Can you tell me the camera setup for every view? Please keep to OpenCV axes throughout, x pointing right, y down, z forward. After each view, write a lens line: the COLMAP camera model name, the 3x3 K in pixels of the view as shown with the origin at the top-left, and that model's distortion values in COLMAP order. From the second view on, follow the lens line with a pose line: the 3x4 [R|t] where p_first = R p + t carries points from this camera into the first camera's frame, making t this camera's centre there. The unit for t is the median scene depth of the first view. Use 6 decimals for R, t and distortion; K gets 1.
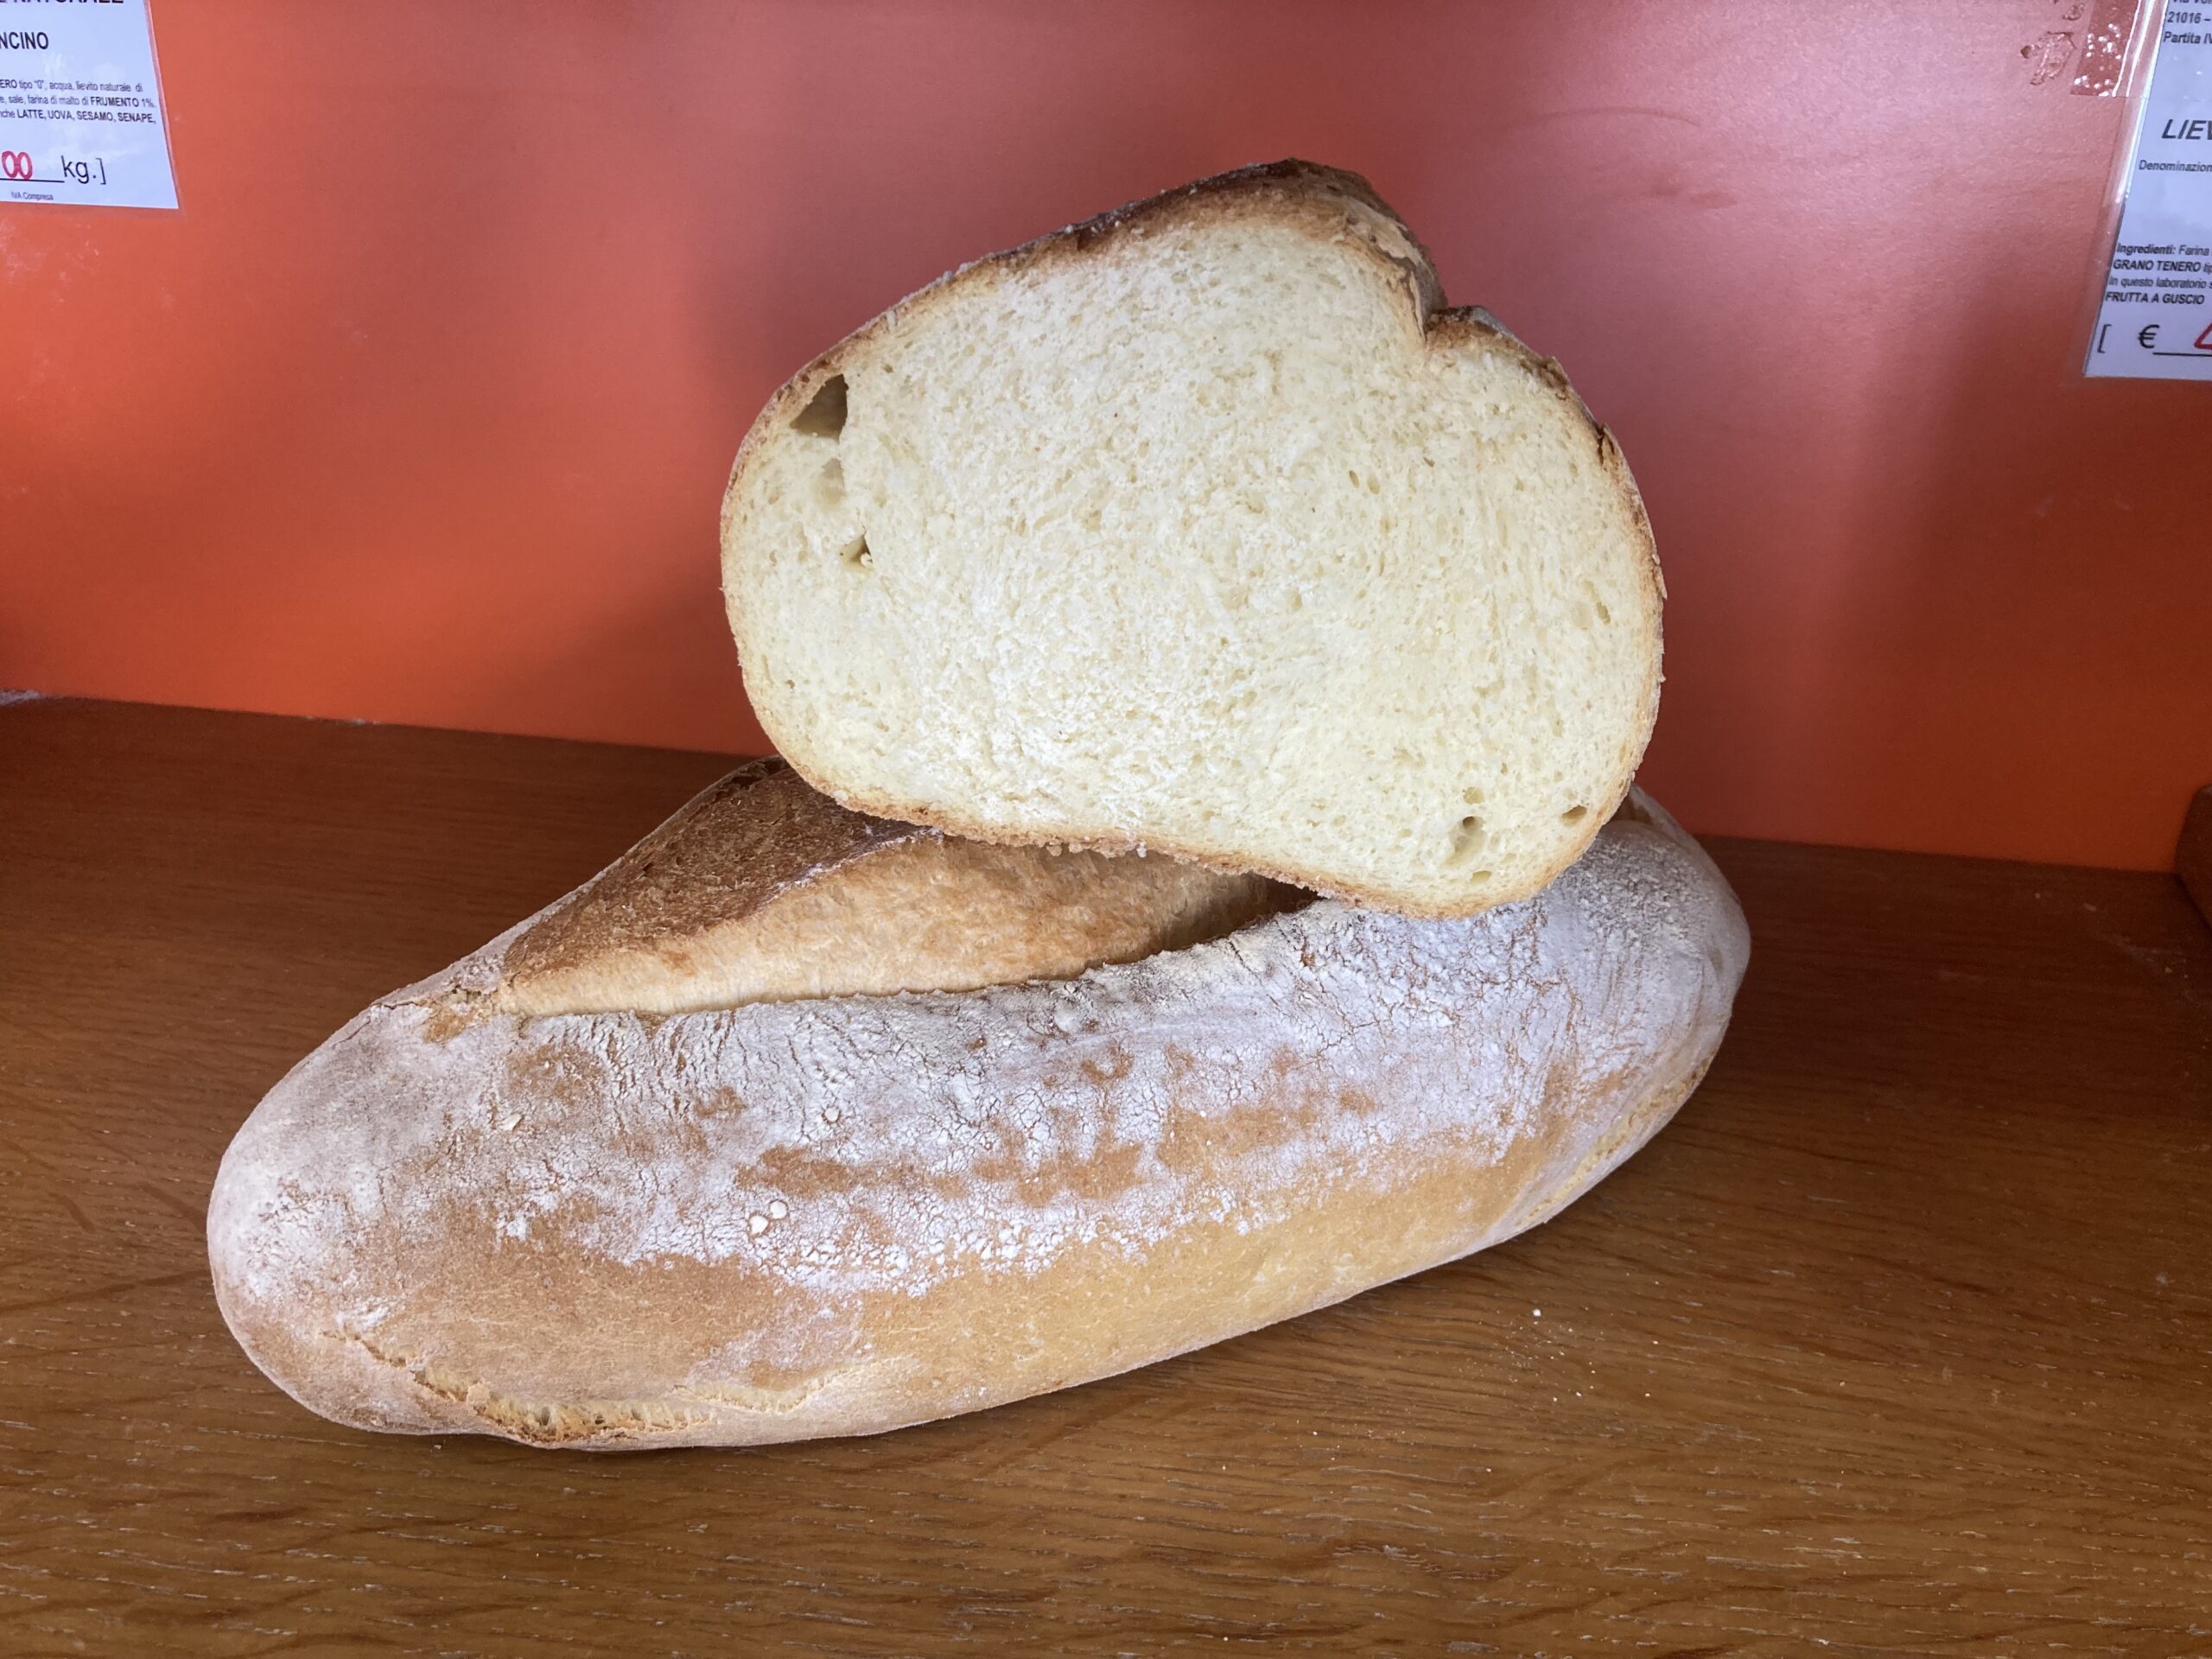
lens RADIAL K [[1886.4, 0, 1114.7], [0, 1886.4, 810.9], [0, 0, 1]] dist [-0.016795, 0.036349]
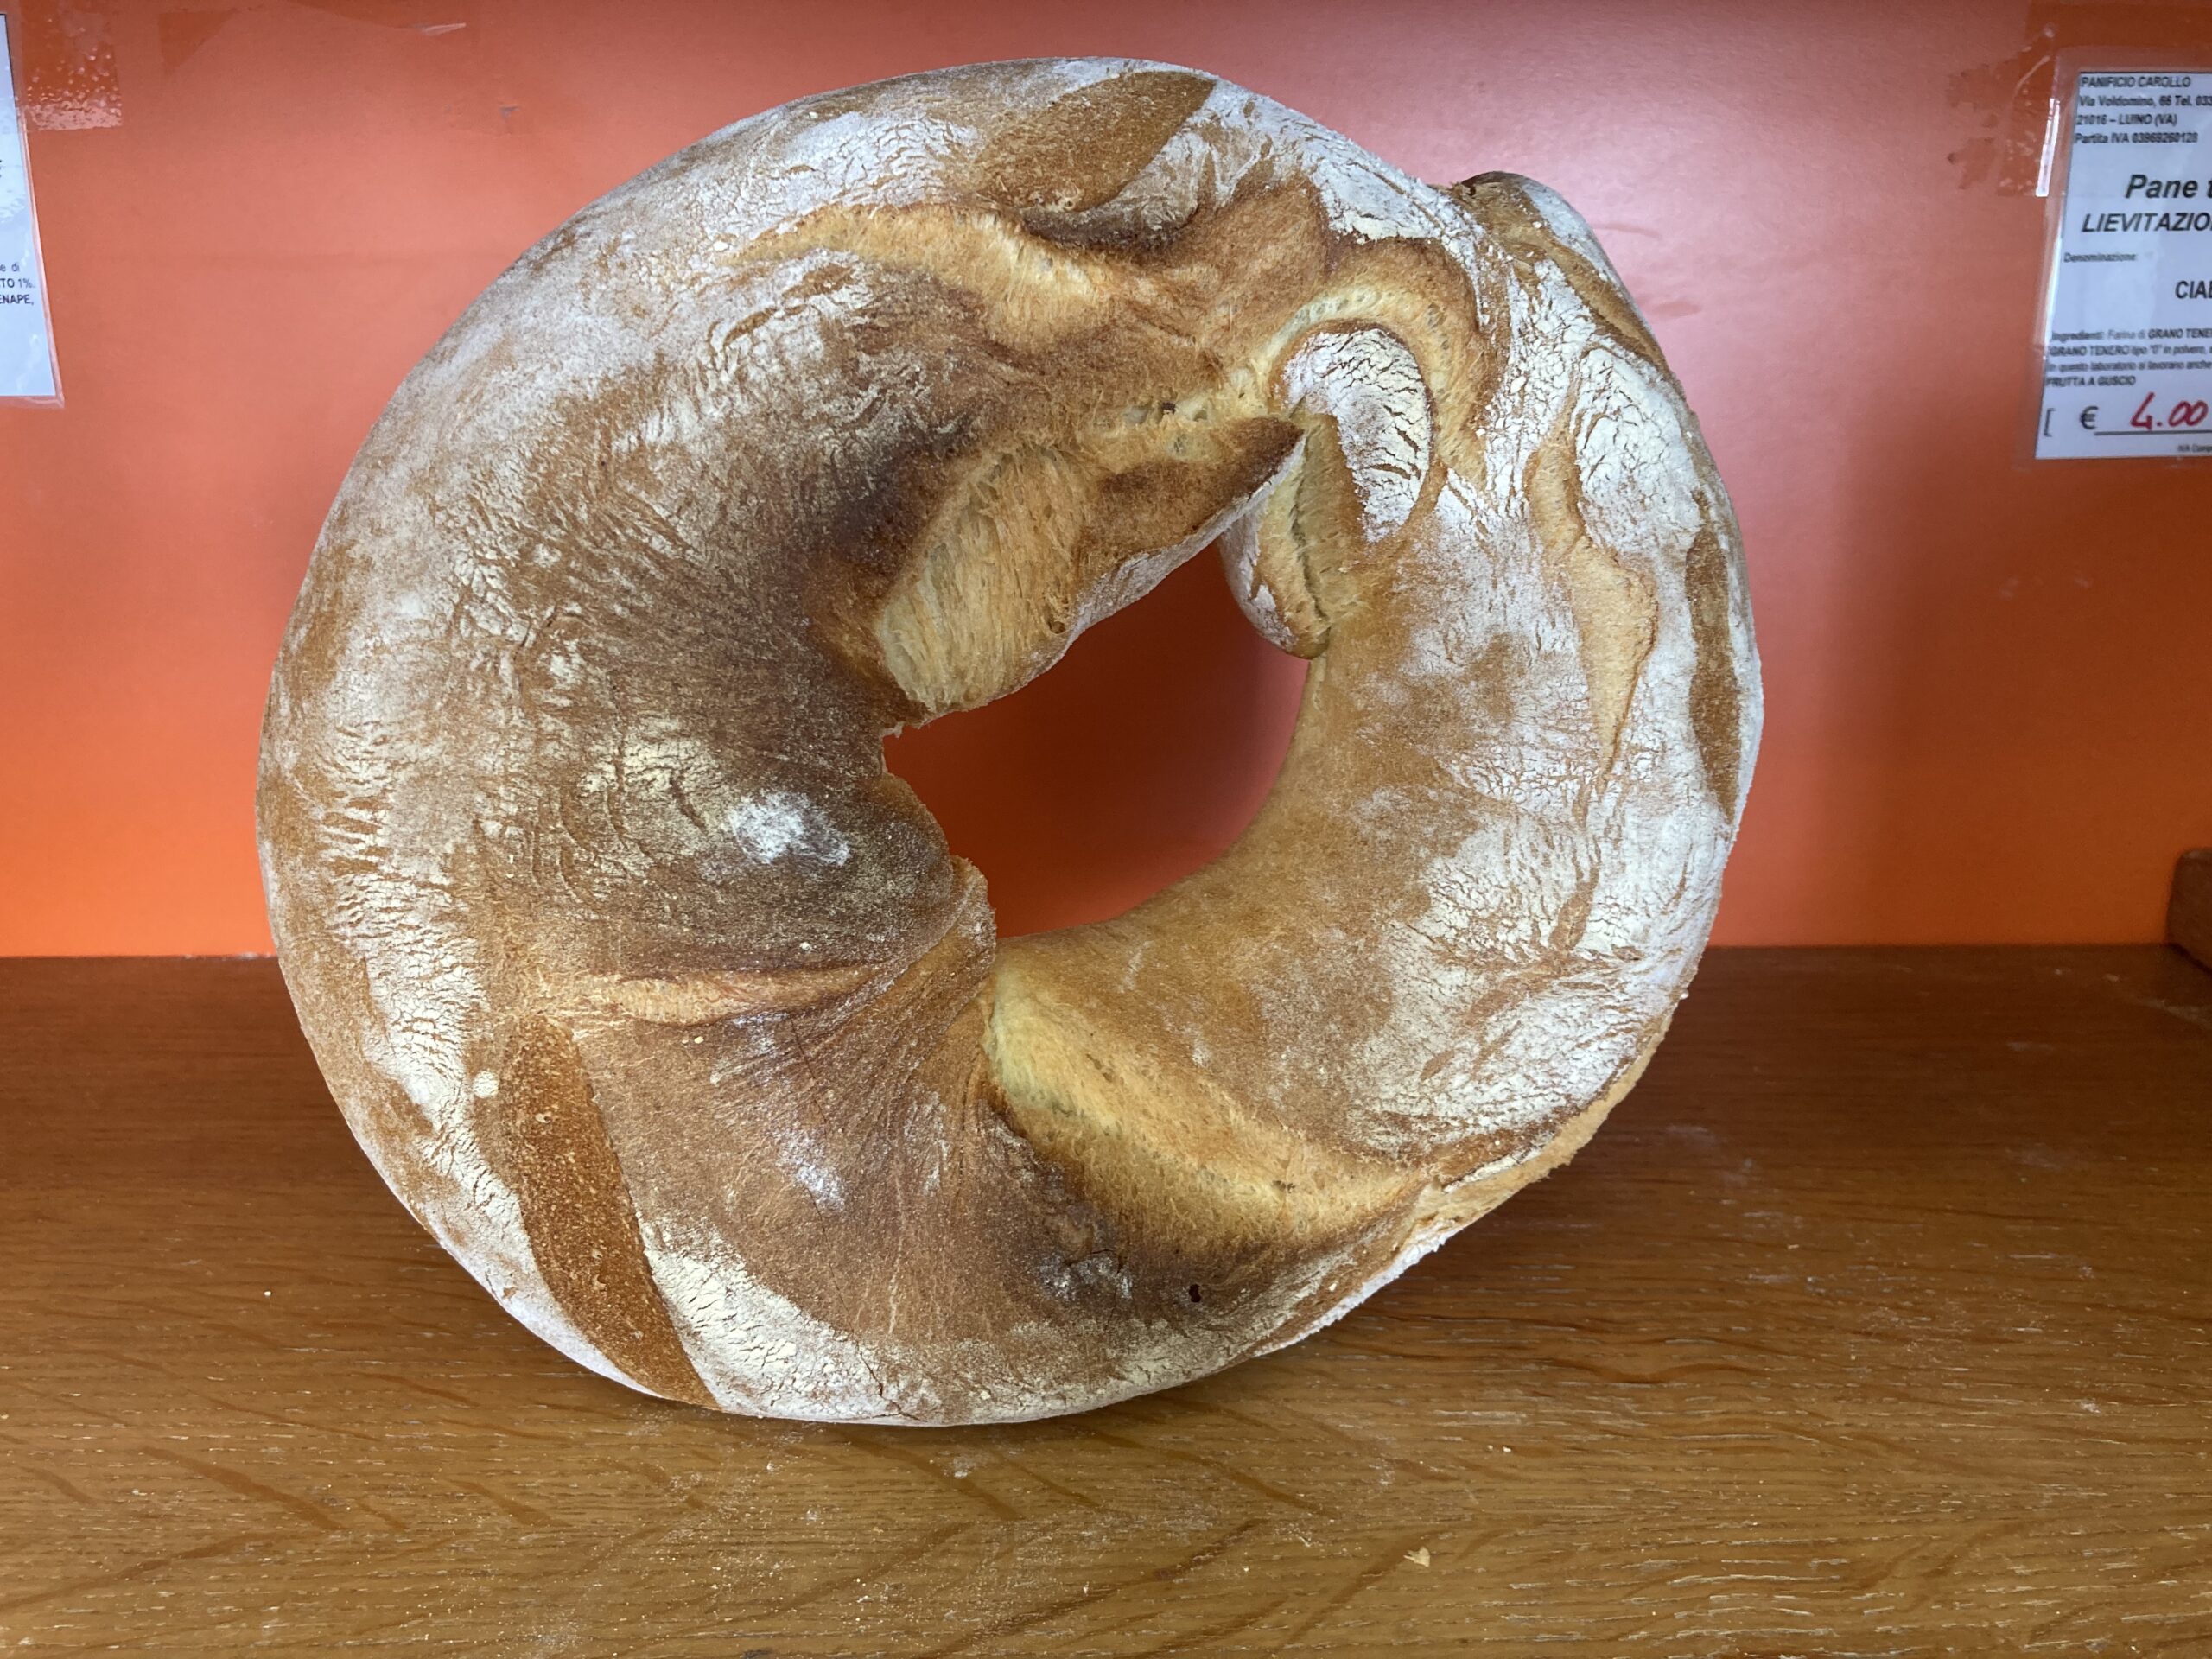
lens RADIAL K [[1886.4, 0, 1086.2], [0, 1886.4, 804.4], [0, 0, 1]] dist [-0.016795, 0.036349]
pose [[0.987167, -0.070061, 0.143502, -0.258429], [0.092381, 0.983536, -0.155315, 0.109498], [-0.130258, 0.166578, 0.977387, 0.132431]]
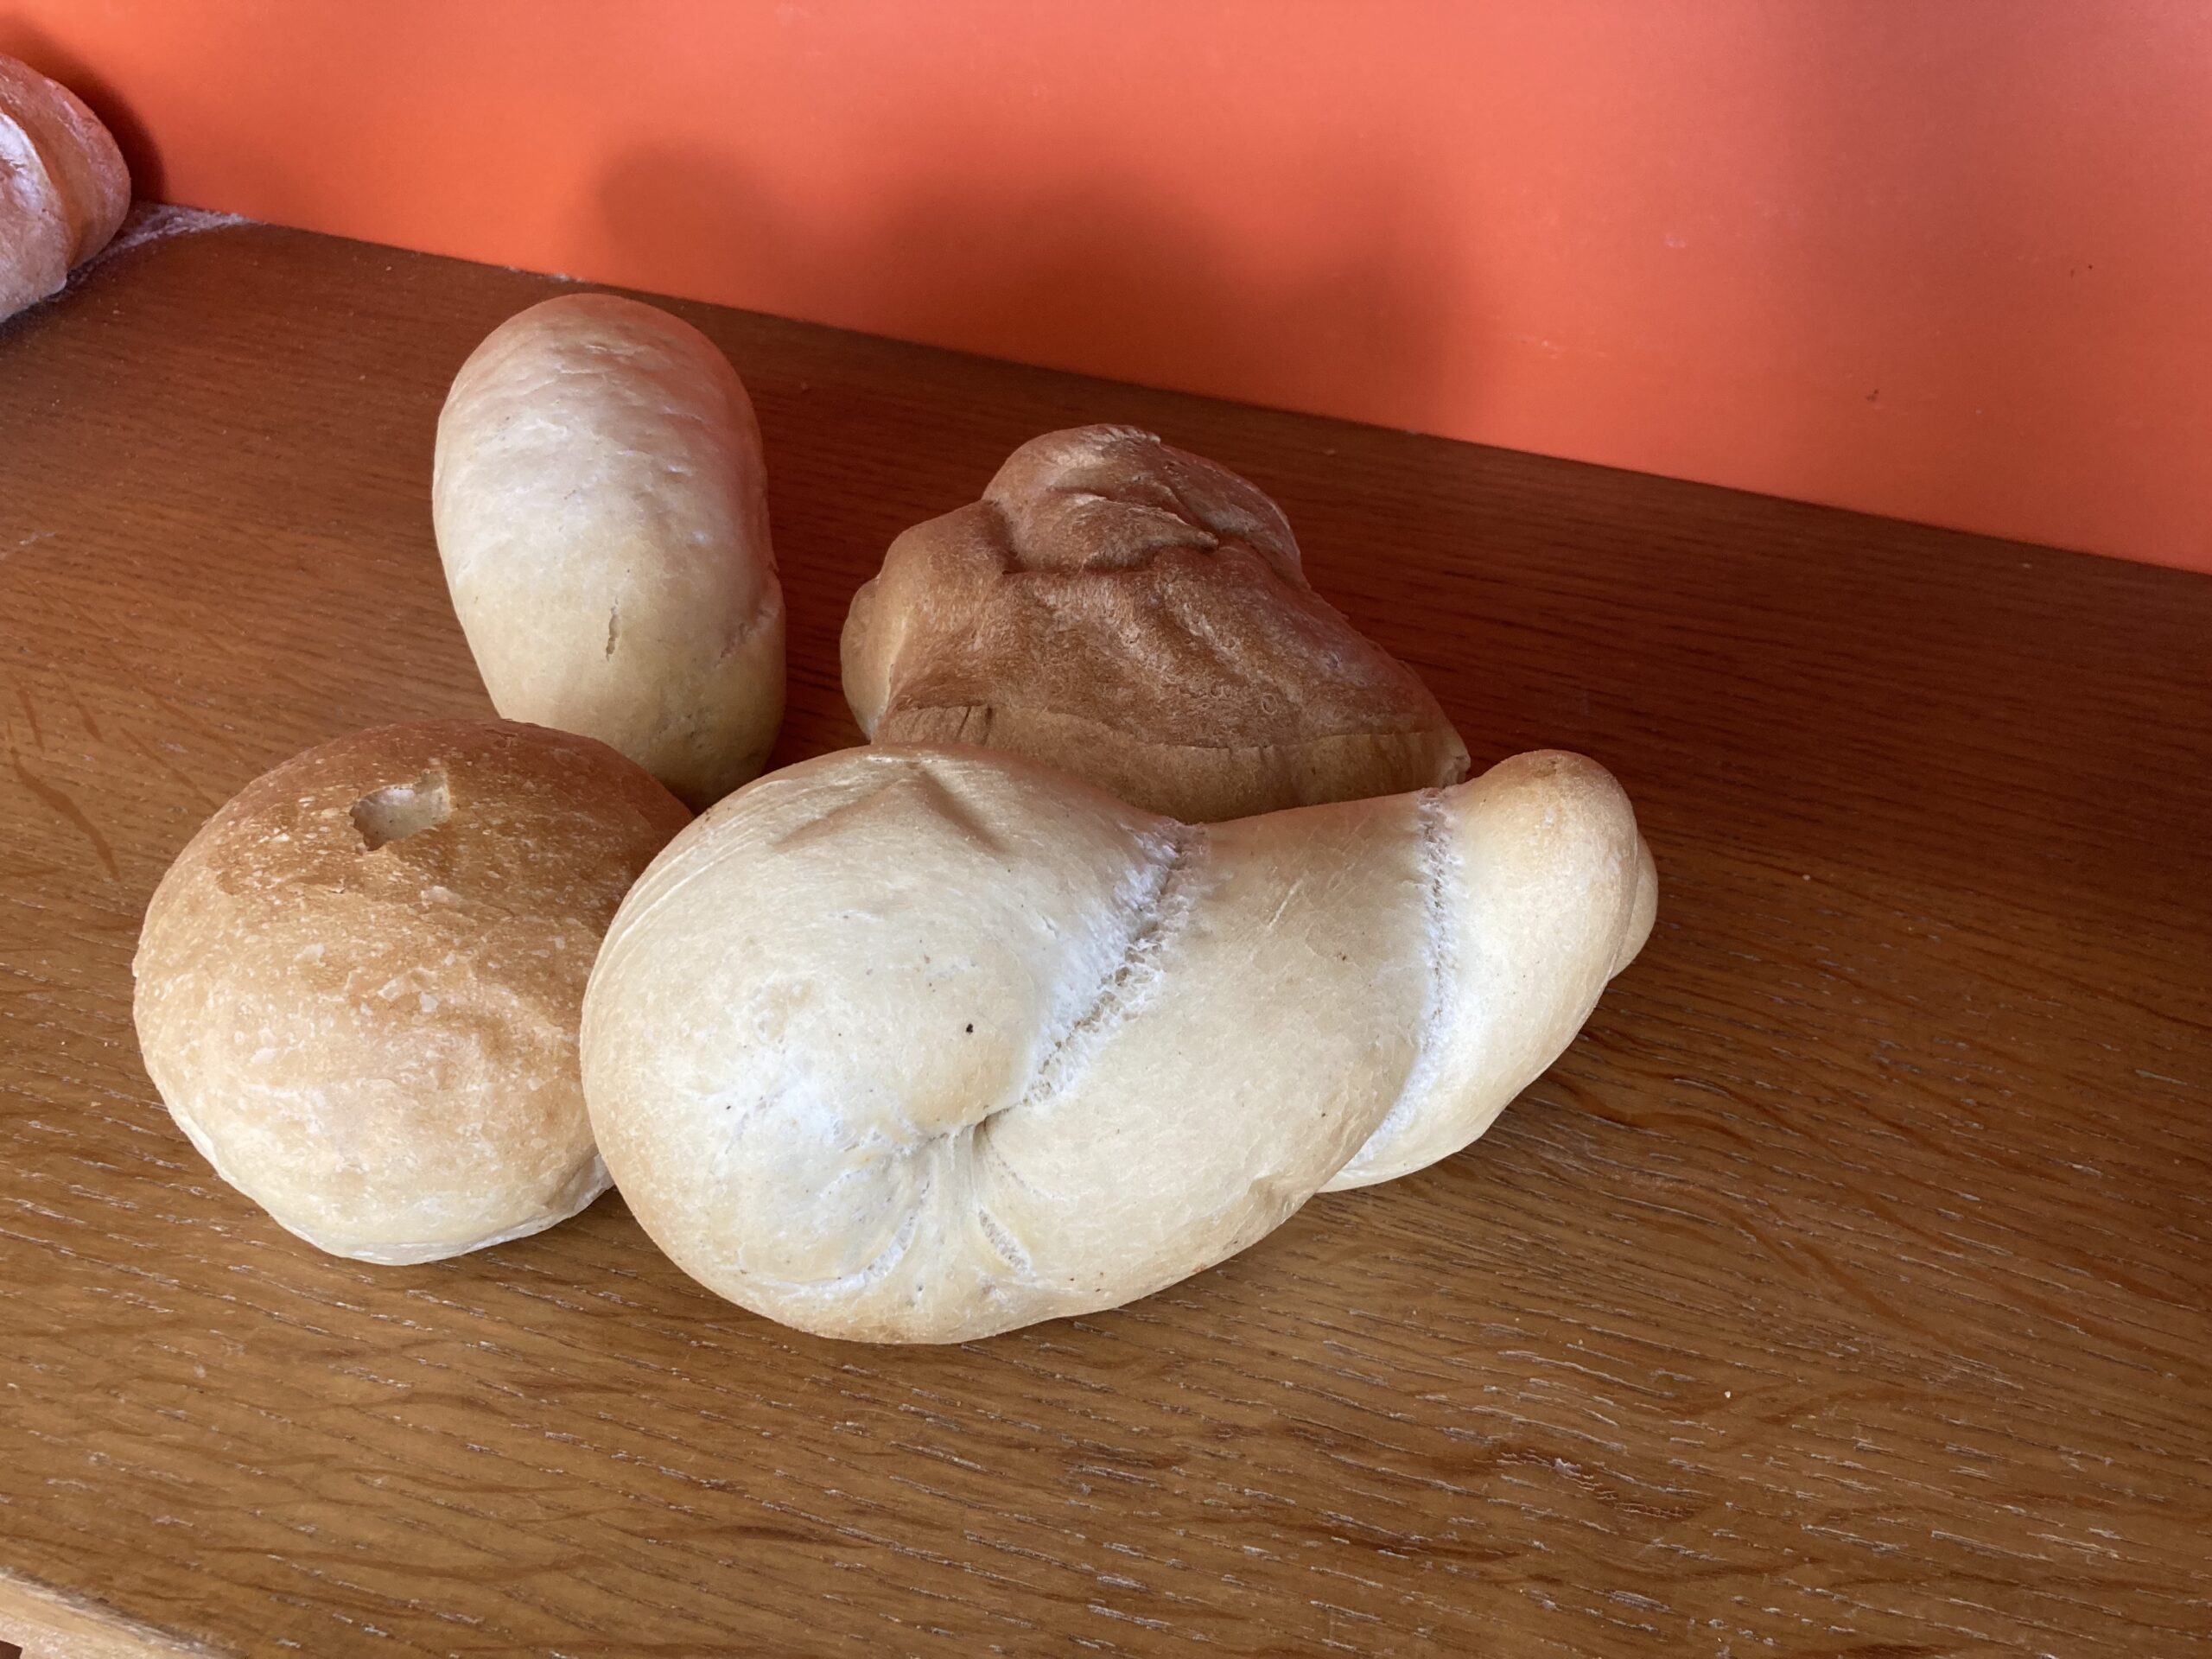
lens RADIAL K [[1886.4, 0, 1075.9], [0, 1886.4, 832.5], [0, 0, 1]] dist [-0.016795, 0.036349]
pose [[0.983454, 0.115619, -0.139462, 0.008584], [-0.072458, 0.956637, 0.282128, -0.127274], [0.166034, -0.267355, 0.949186, 0.186867]]
